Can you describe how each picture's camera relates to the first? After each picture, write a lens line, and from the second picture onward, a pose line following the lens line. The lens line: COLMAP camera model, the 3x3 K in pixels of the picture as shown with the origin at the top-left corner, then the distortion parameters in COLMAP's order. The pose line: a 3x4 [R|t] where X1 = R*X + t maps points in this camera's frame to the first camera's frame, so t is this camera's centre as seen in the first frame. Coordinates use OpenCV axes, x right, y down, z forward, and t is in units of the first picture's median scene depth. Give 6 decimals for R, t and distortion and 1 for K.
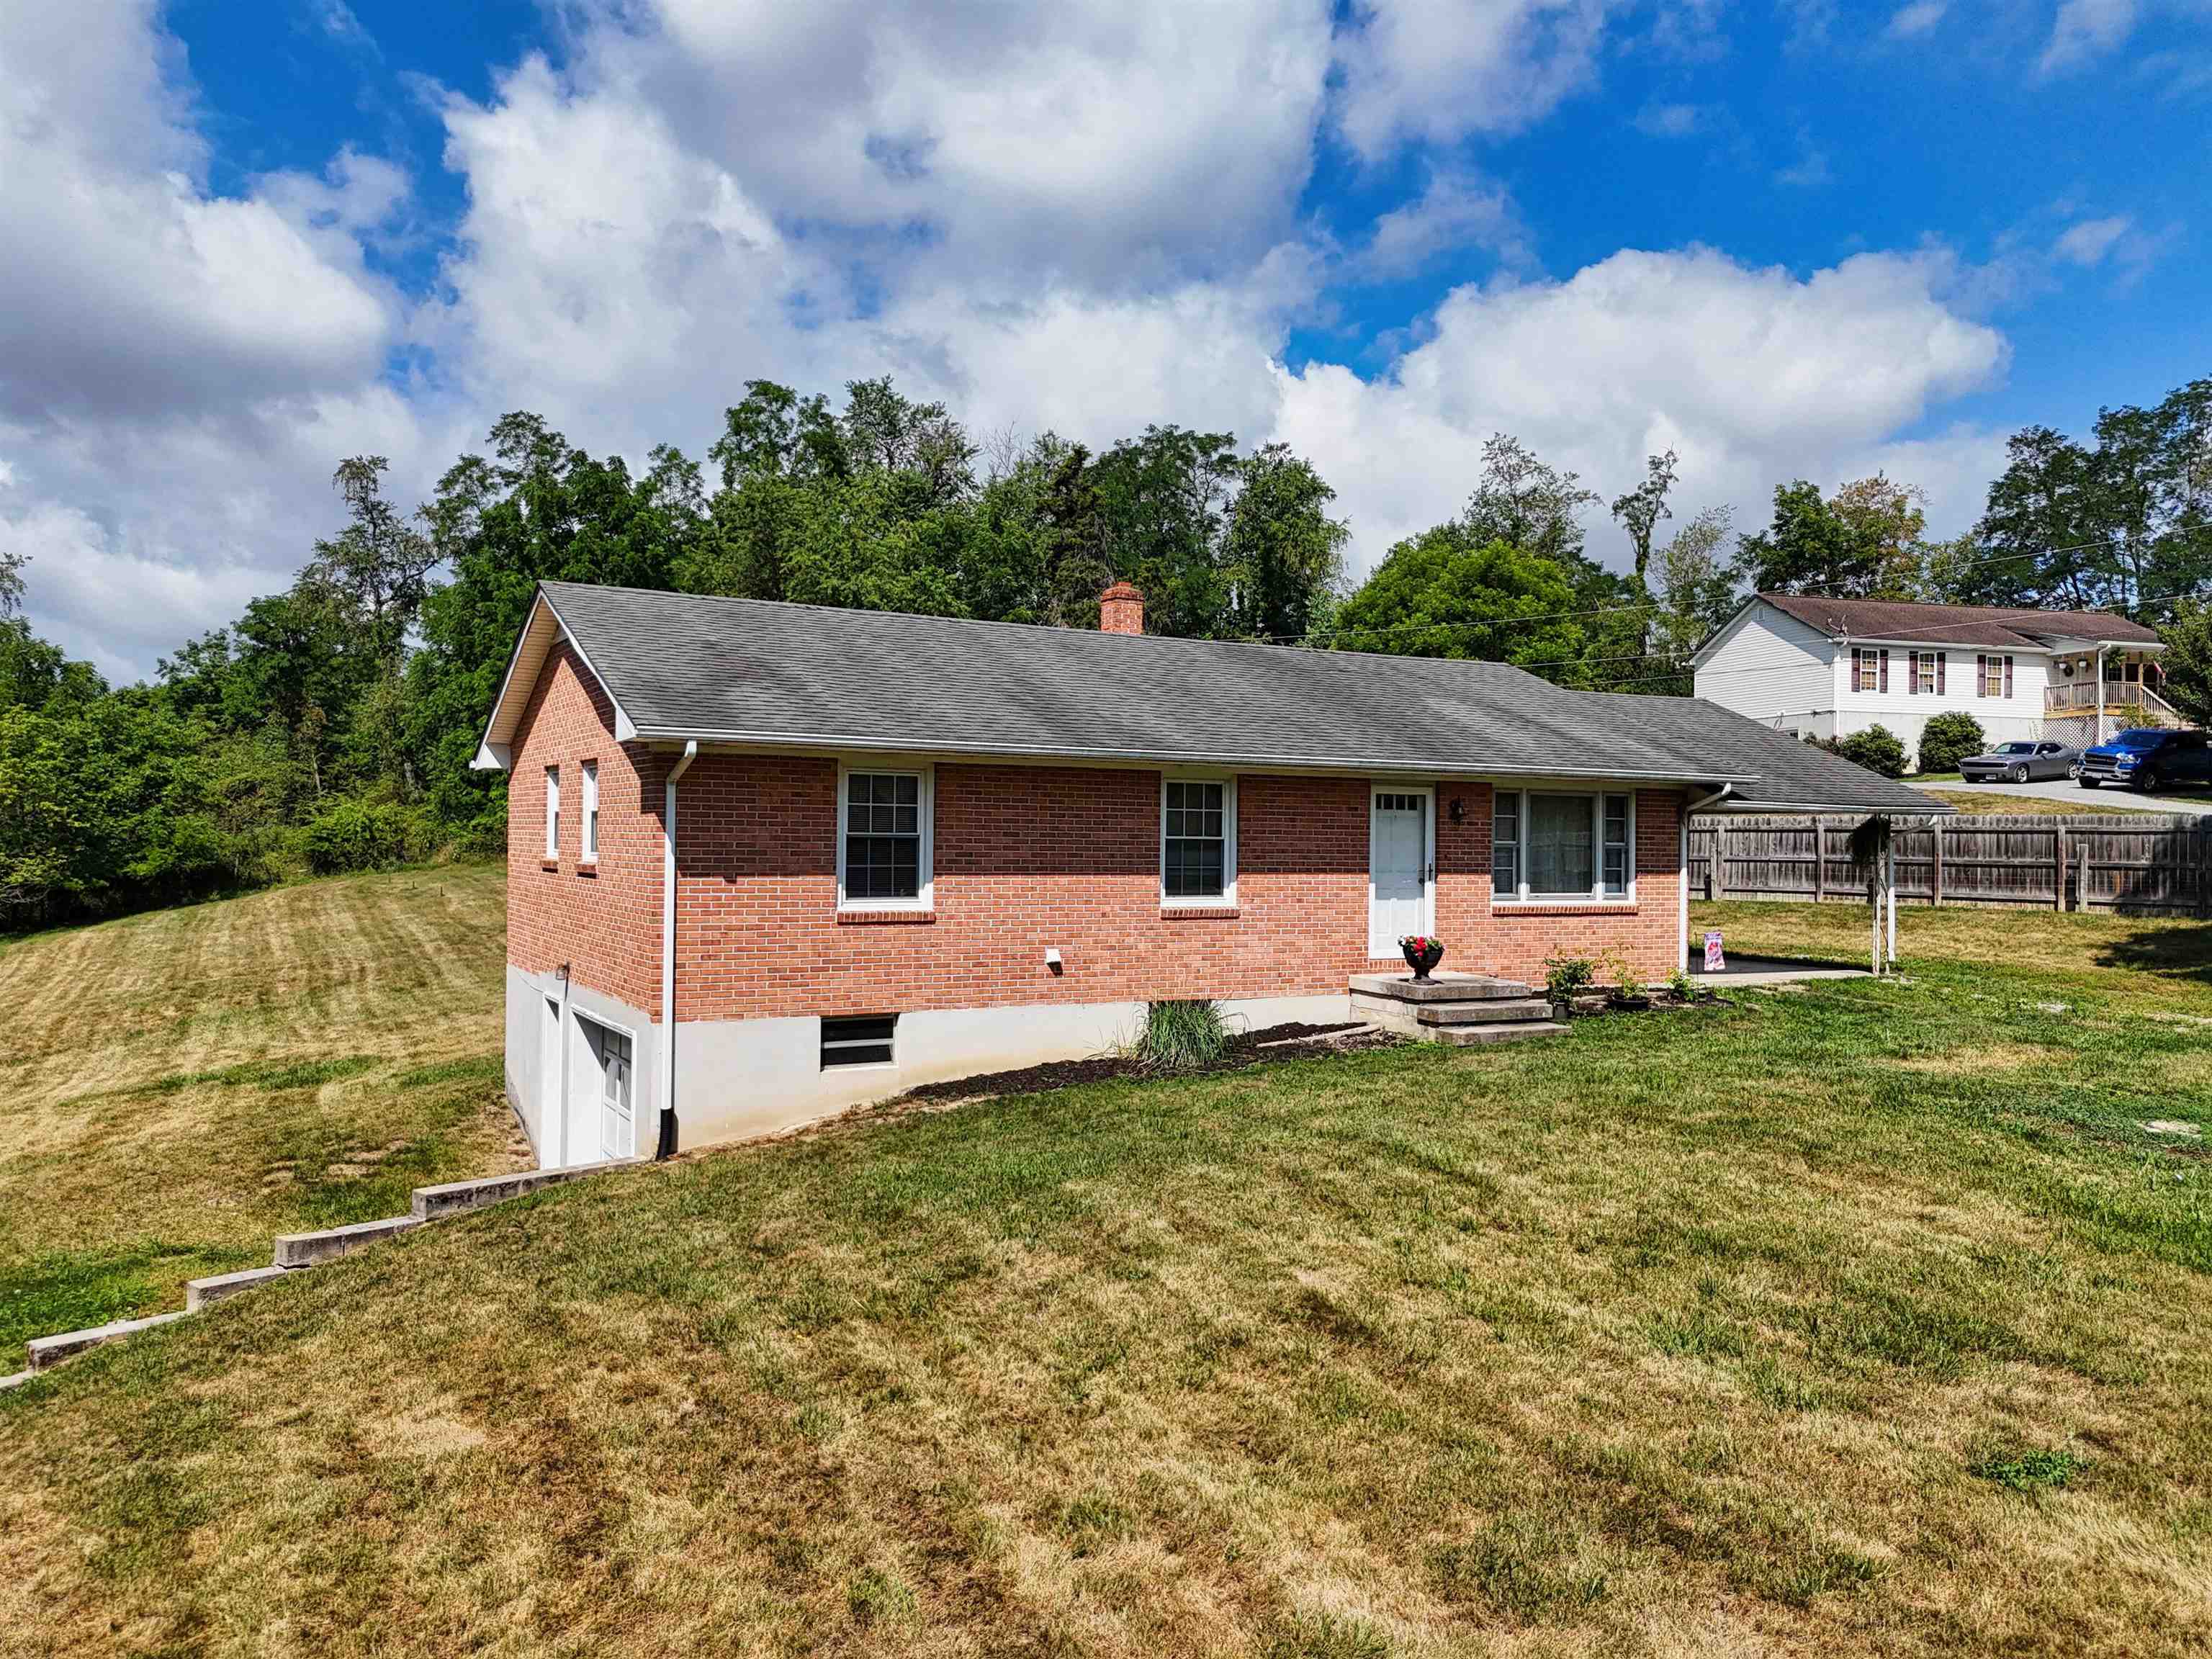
lens RADIAL K [[1634.3, 0, 1106.0], [0, 1634.3, 829.5], [0, 0, 1]] dist [0.062539, -0.055255]
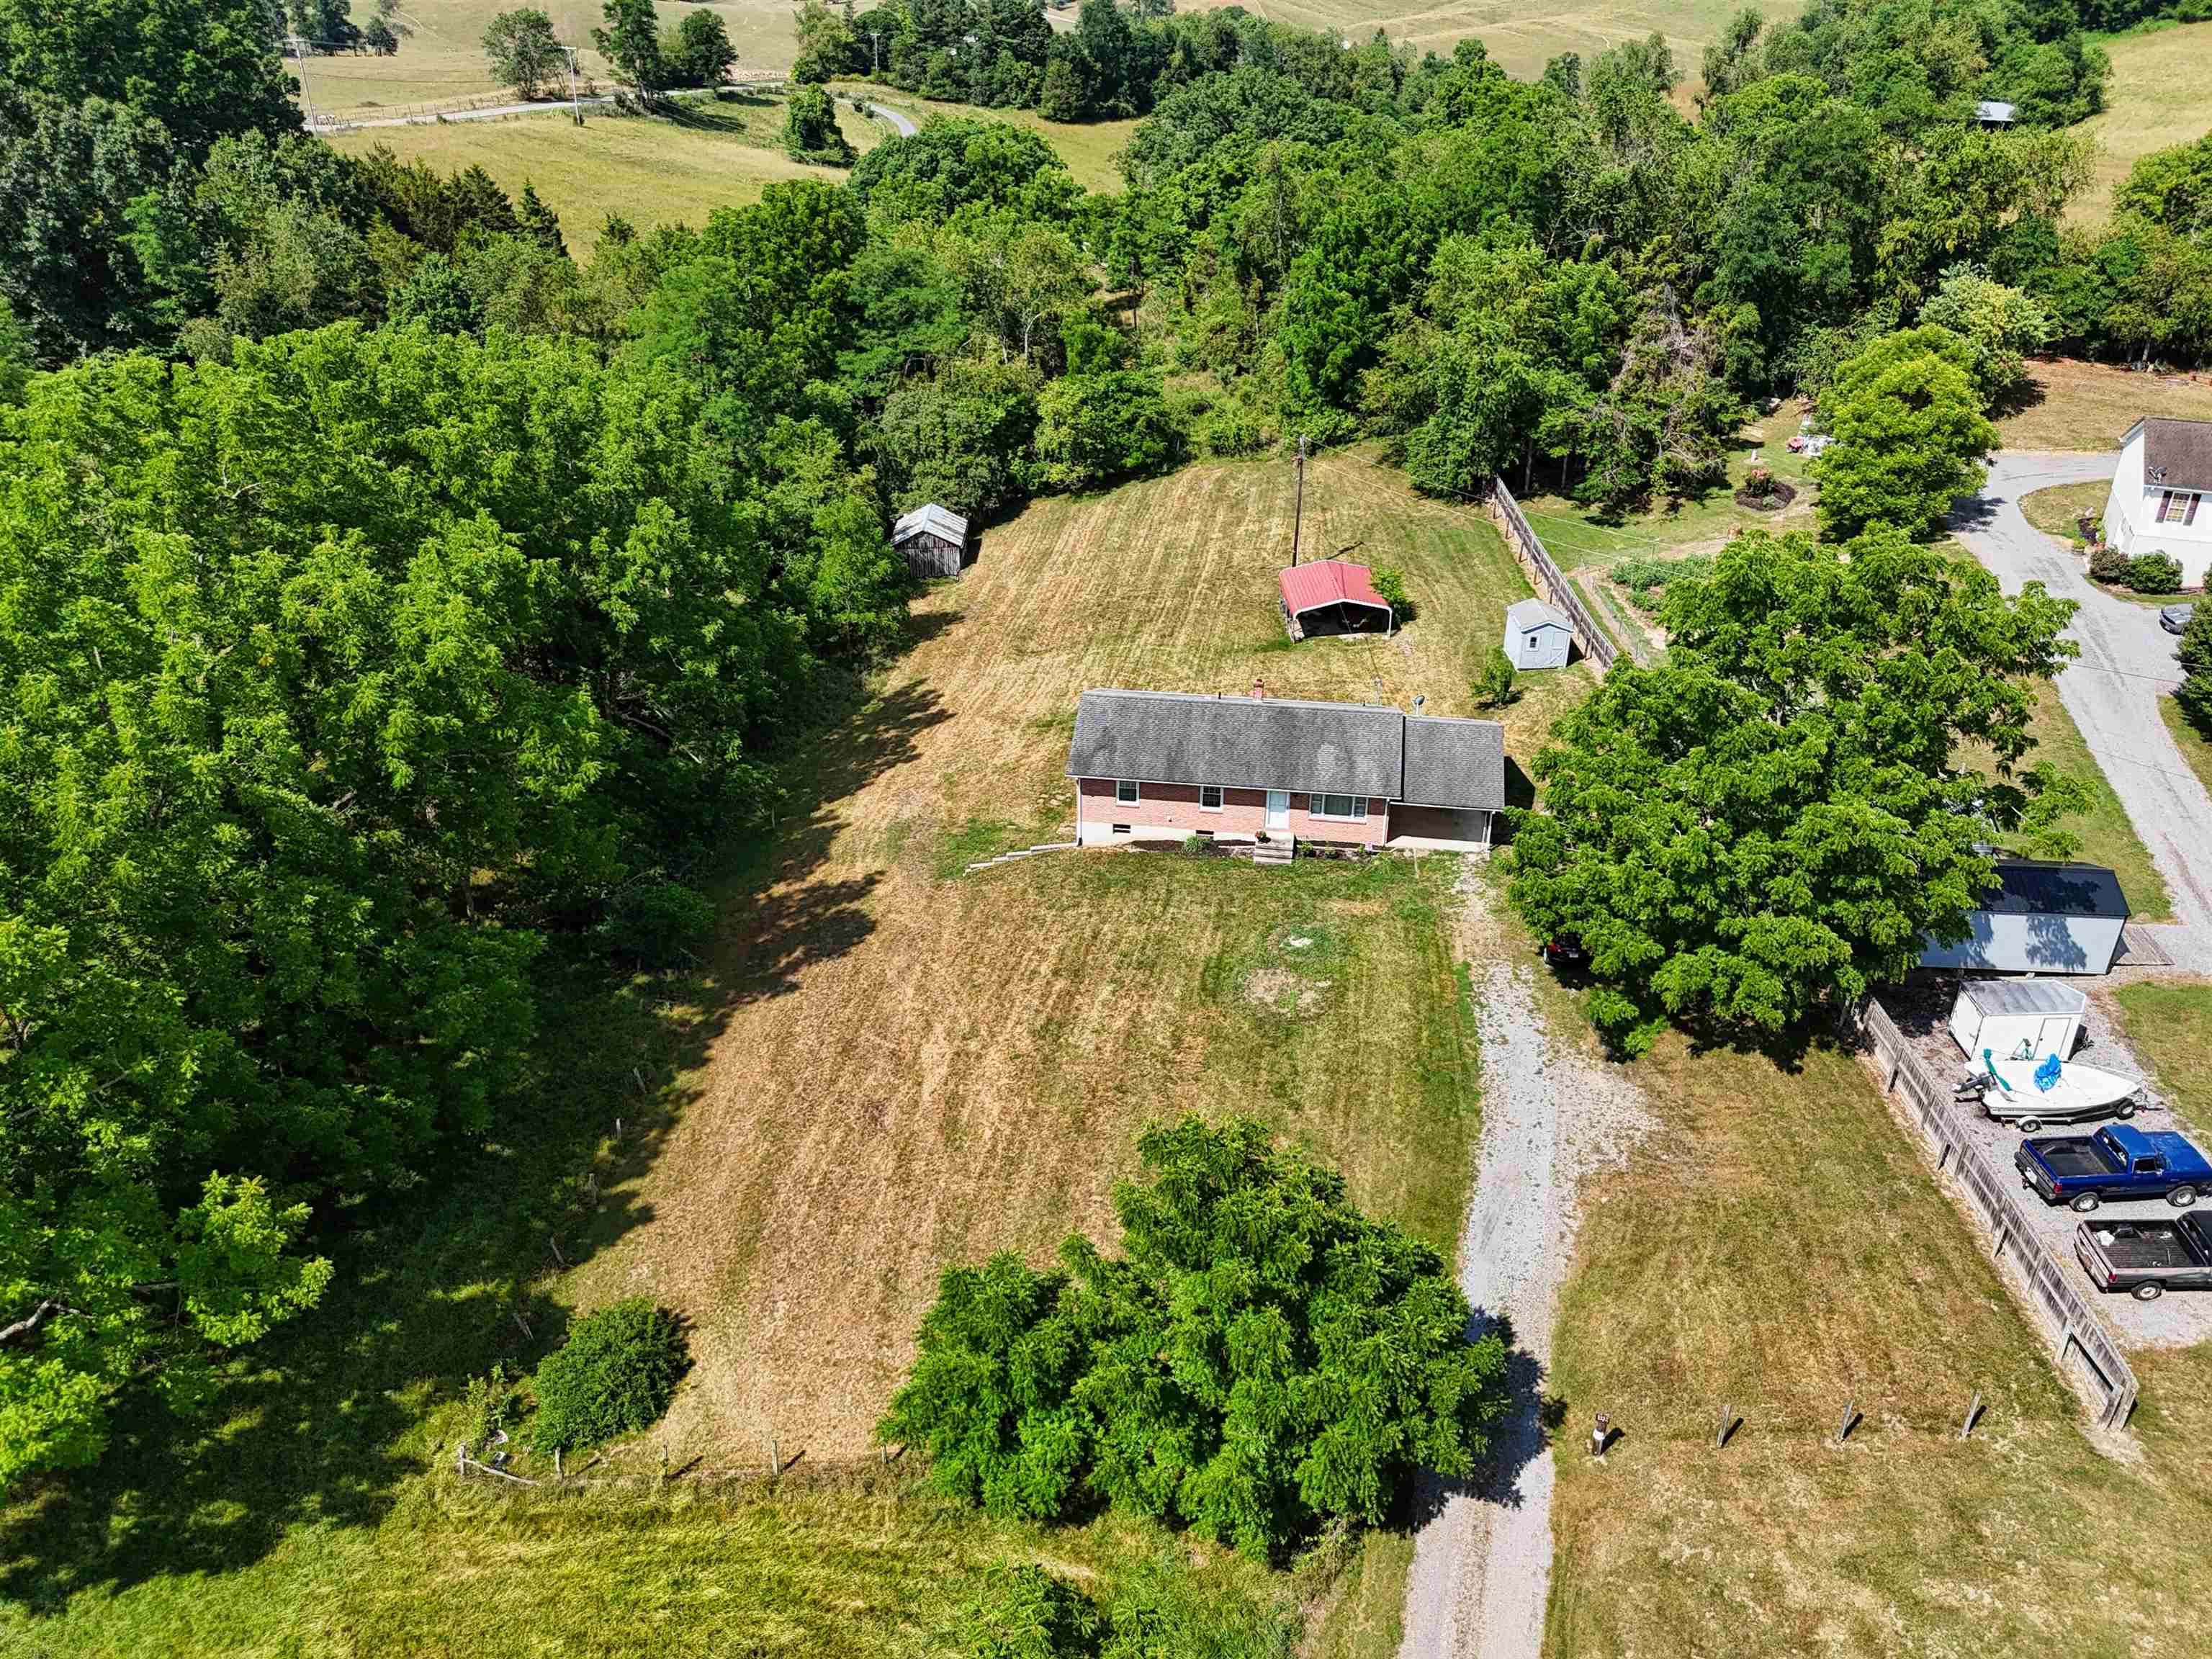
lens RADIAL K [[1621.7, 0, 1112.0], [0, 1621.7, 826.0], [0, 0, 1]] dist [0.073452, -0.084922]
pose [[0.795380, 0.285439, -0.534692, 0.606721], [0.008044, 0.877119, 0.480206, -0.555245], [0.606058, -0.386247, 0.695347, -0.580389]]
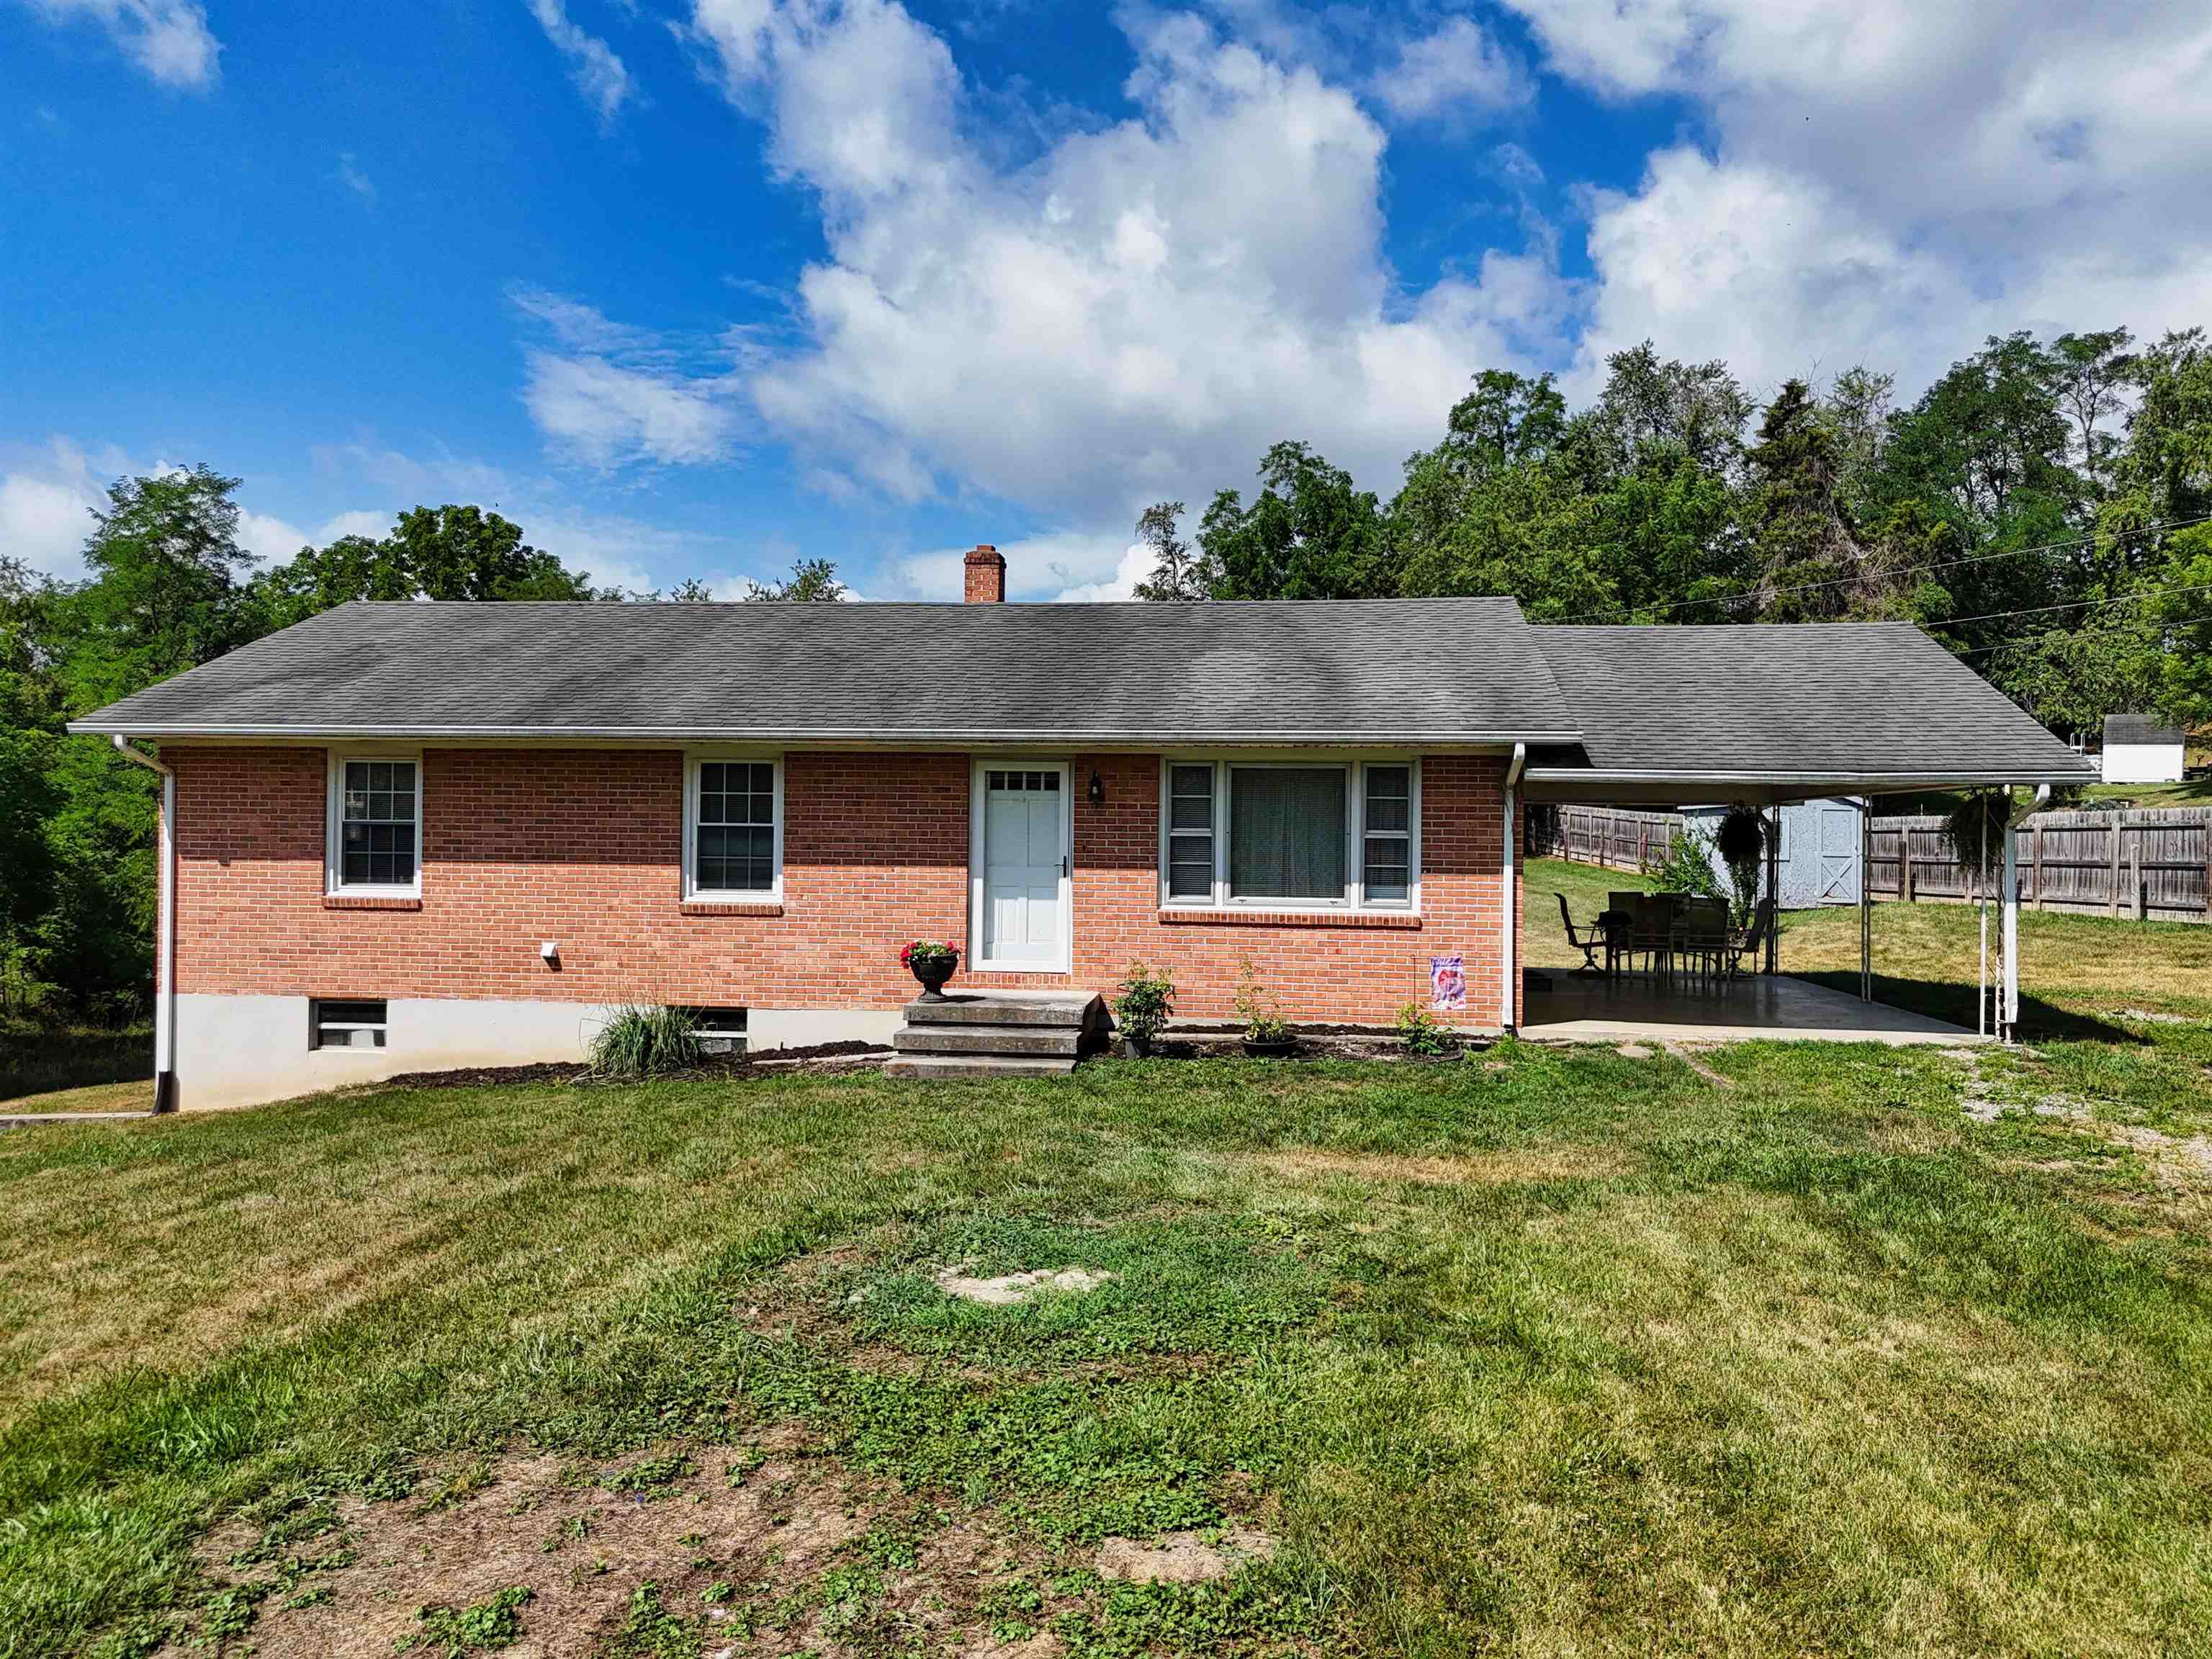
lens RADIAL K [[1621.7, 0, 1112.0], [0, 1621.7, 826.0], [0, 0, 1]] dist [0.073452, -0.084922]
pose [[0.809270, -0.007651, -0.587387, 0.229524], [0.002416, 0.999950, -0.009697, 0.004683], [0.587432, 0.006428, 0.809248, 0.124149]]
